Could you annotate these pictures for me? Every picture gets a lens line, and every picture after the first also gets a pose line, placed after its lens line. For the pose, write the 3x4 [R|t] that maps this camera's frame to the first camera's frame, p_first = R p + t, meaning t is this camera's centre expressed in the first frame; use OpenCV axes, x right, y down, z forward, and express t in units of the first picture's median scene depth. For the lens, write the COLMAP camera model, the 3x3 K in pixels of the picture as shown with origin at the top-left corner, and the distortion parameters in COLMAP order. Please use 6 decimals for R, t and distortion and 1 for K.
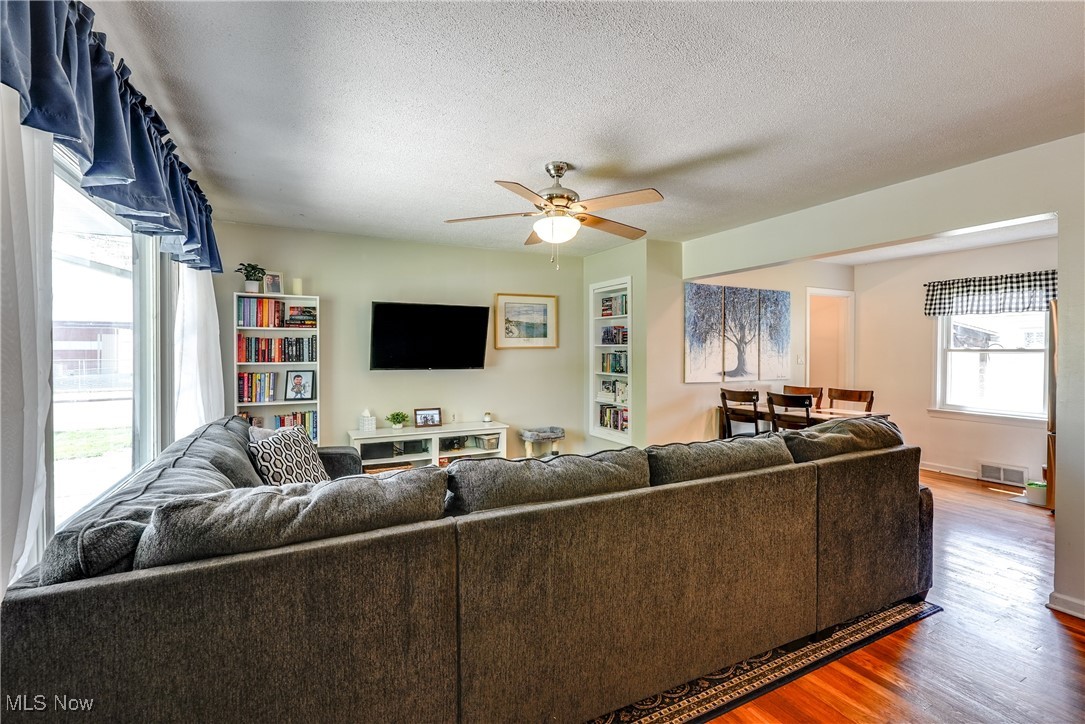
lens RADIAL K [[492.4, 0, 544.5], [0, 492.4, 362.0], [0, 0, 1]] dist [-0.008840, 0.006399]
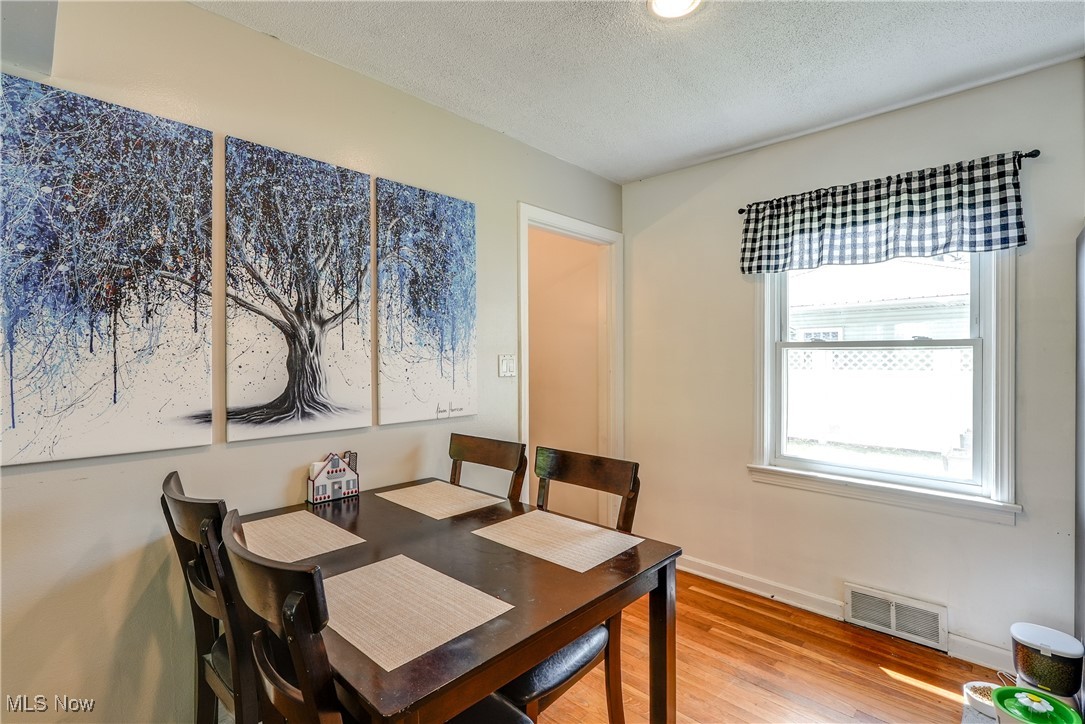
lens RADIAL K [[492.4, 0, 540.3], [0, 492.4, 361.3], [0, 0, 1]] dist [-0.008840, 0.006399]
pose [[0.946616, -0.007281, 0.322282, 0.466347], [0.009963, 0.999928, -0.006672, -0.006973], [-0.322210, 0.009527, 0.946620, 0.657643]]
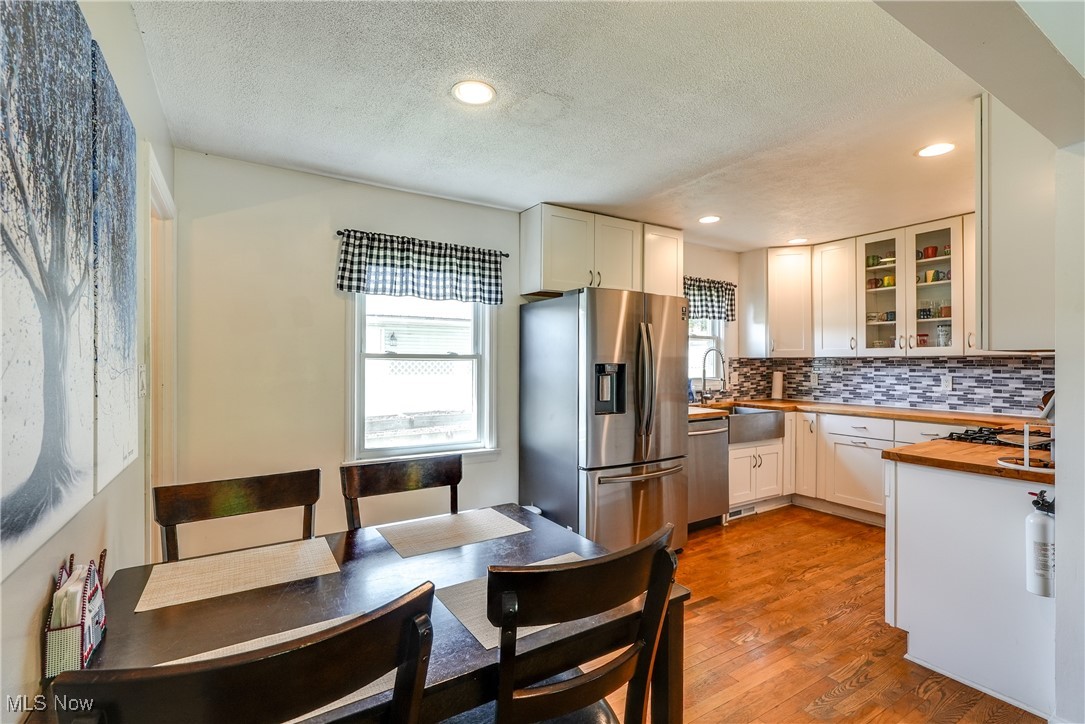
lens RADIAL K [[492.4, 0, 555.2], [0, 492.4, 363.6], [0, 0, 1]] dist [-0.008840, 0.006399]
pose [[-0.081176, -0.003208, 0.996695, 0.244250], [0.017537, 0.999835, 0.004646, -0.013790], [-0.996545, 0.017856, -0.081107, 0.882848]]
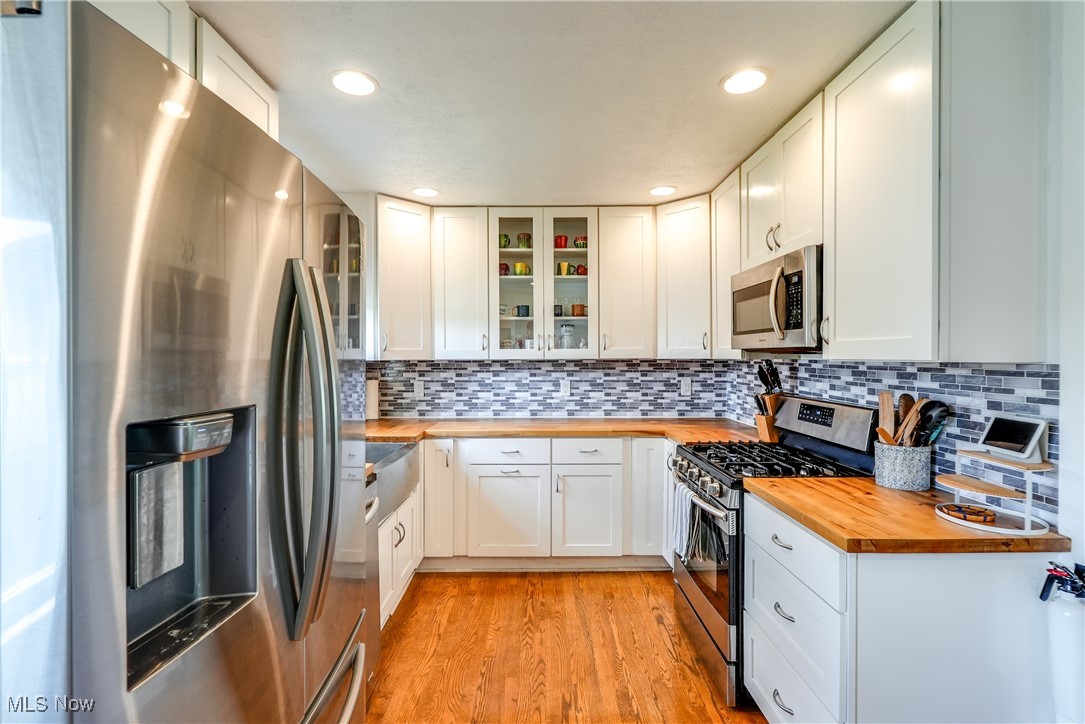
lens RADIAL K [[492.4, 0, 542.5], [0, 492.4, 357.0], [0, 0, 1]] dist [-0.008840, 0.006399]
pose [[-0.887466, 0.000345, 0.460872, 0.682373], [0.010766, 0.999742, 0.019982, -0.028826], [-0.460747, 0.022695, -0.887241, 0.851542]]
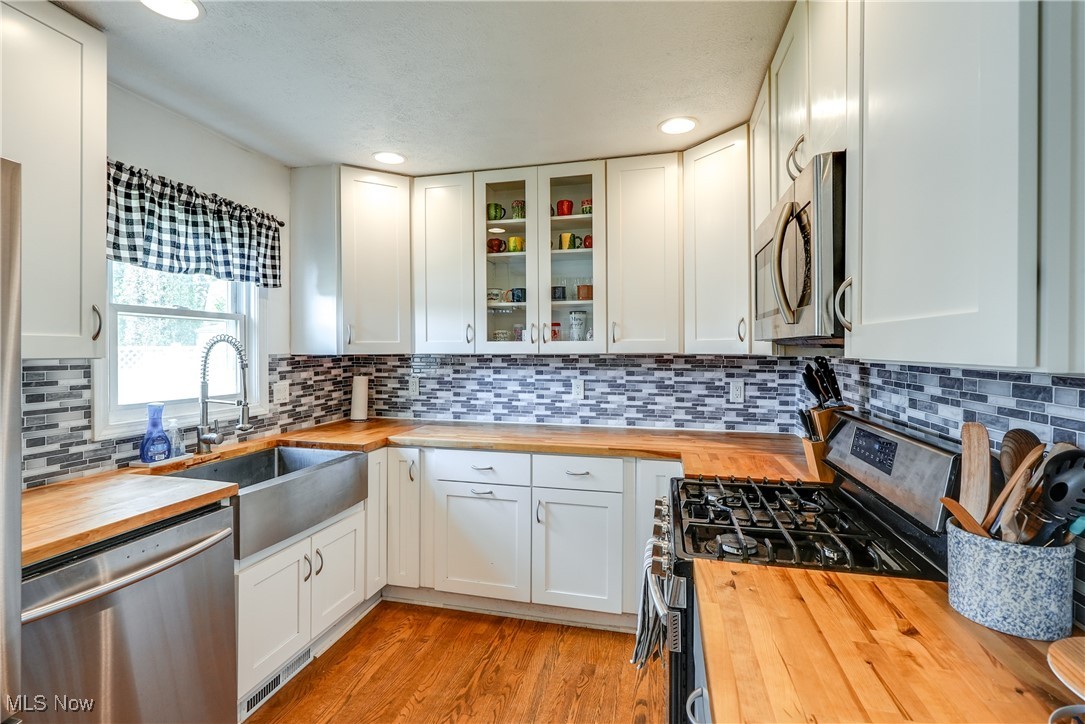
lens RADIAL K [[492.4, 0, 548.3], [0, 492.4, 352.2], [0, 0, 1]] dist [-0.008840, 0.006399]
pose [[-0.748032, -0.004181, 0.663650, 0.620945], [0.012295, 0.999721, 0.020156, -0.025030], [-0.663549, 0.023237, -0.747772, 0.653037]]
